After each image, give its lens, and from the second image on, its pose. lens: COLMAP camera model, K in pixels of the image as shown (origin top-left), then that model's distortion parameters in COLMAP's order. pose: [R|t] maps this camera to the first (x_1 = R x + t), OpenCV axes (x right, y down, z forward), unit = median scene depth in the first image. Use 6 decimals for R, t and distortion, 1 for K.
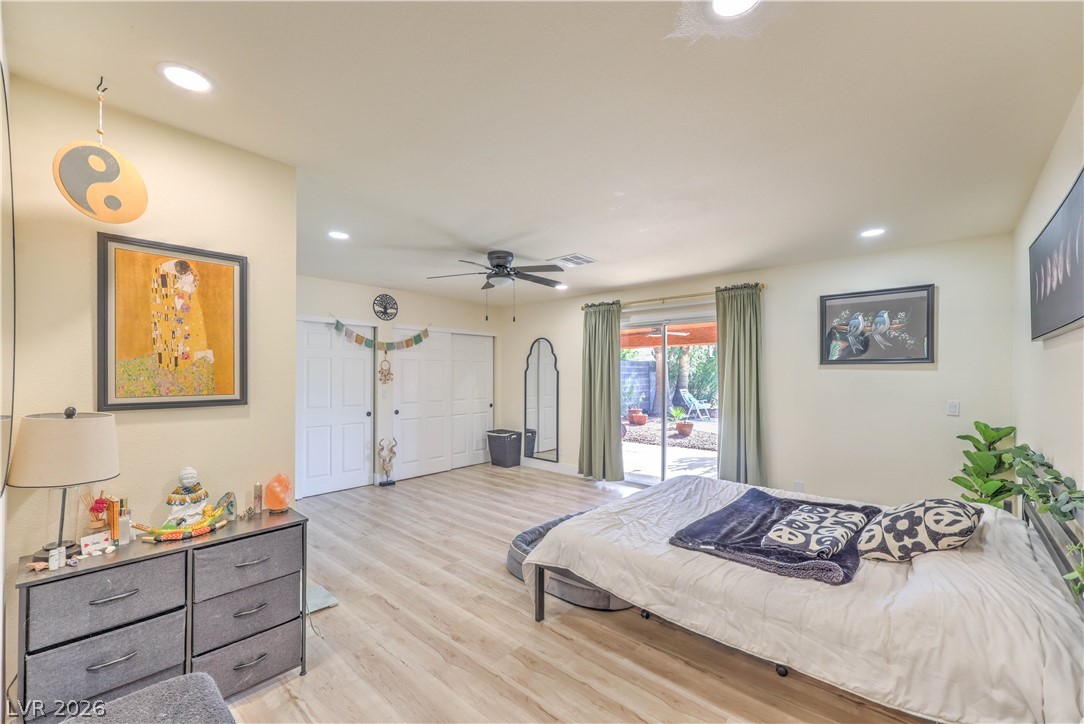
lens RADIAL K [[442.6, 0, 542.2], [0, 442.6, 375.9], [0, 0, 1]] dist [0.000600, 0.000031]
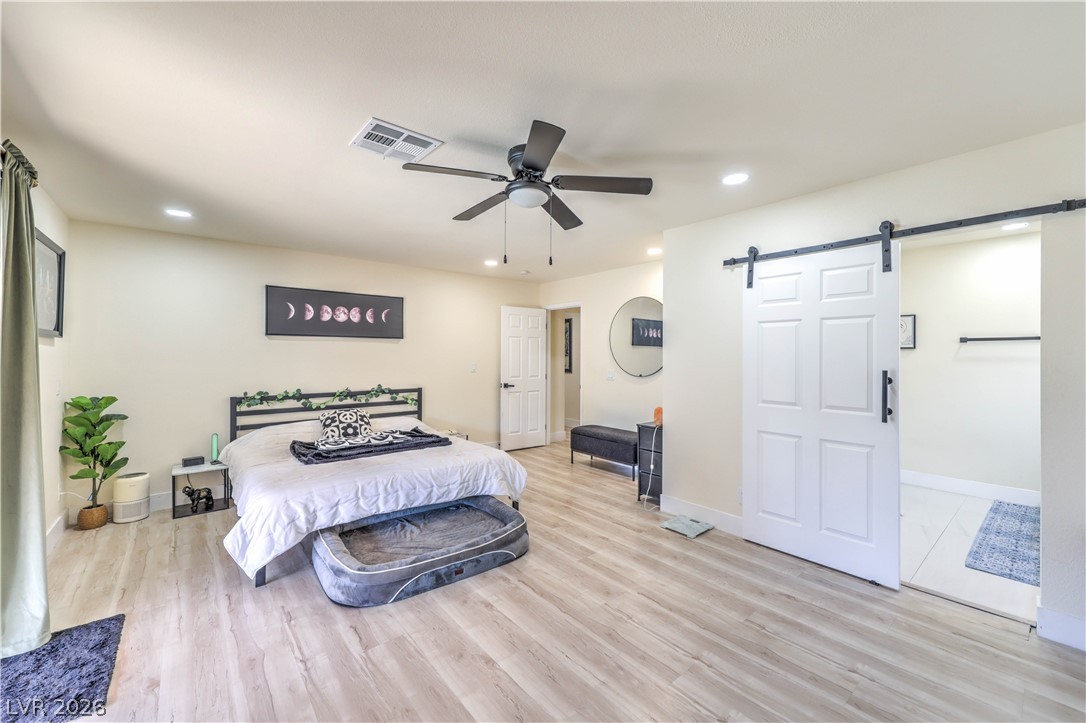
lens RADIAL K [[435.3, 0, 546.8], [0, 435.3, 358.3], [0, 0, 1]] dist [0.001696, 0.000083]
pose [[-0.991195, -0.003065, 0.132372, -0.188367], [-0.001680, 0.999943, 0.010573, -0.001417], [-0.132397, 0.010258, -0.991144, 1.496832]]
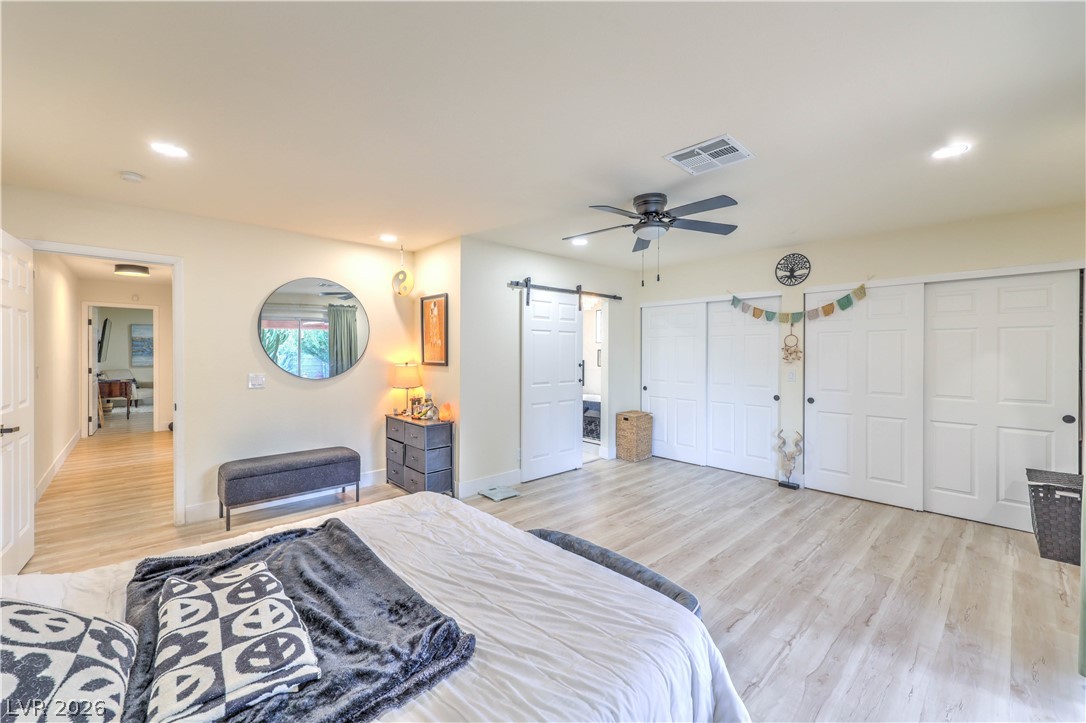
lens RADIAL K [[435.3, 0, 546.8], [0, 435.3, 358.3], [0, 0, 1]] dist [0.001696, 0.000083]
pose [[-0.081745, 0.015814, -0.996528, 0.649516], [-0.006278, 0.999846, 0.016381, -0.003294], [0.996634, 0.007595, -0.081633, 0.830046]]
